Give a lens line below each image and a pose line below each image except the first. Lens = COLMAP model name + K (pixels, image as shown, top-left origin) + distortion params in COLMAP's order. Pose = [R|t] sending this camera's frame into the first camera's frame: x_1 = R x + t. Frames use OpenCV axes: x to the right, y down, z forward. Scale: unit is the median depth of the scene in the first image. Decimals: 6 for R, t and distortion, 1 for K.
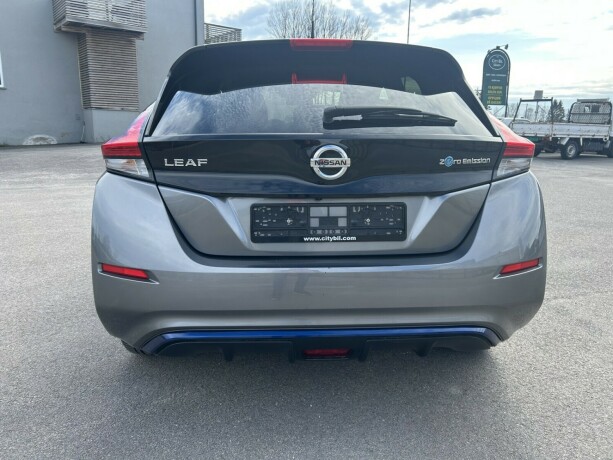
lens RADIAL K [[475.0, 0, 302.8], [0, 475.0, 231.5], [0, 0, 1]] dist [0.052919, -0.063099]
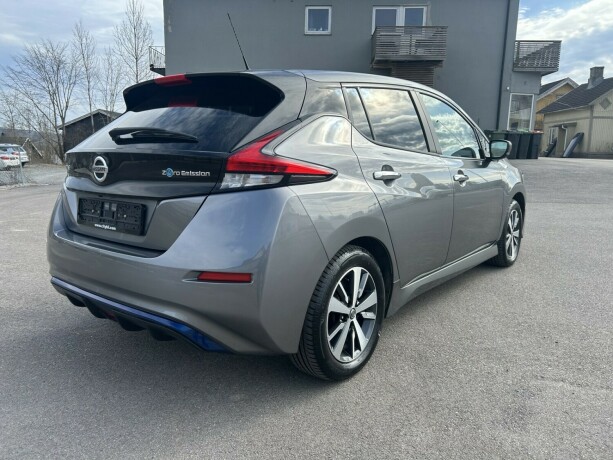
lens RADIAL K [[475.0, 0, 302.2], [0, 475.0, 228.5], [0, 0, 1]] dist [0.052919, -0.063099]
pose [[0.738180, 0.109071, -0.665728, 1.279355], [-0.143945, 0.989582, 0.002520, -0.059257], [0.659068, 0.093968, 0.746190, 0.348824]]
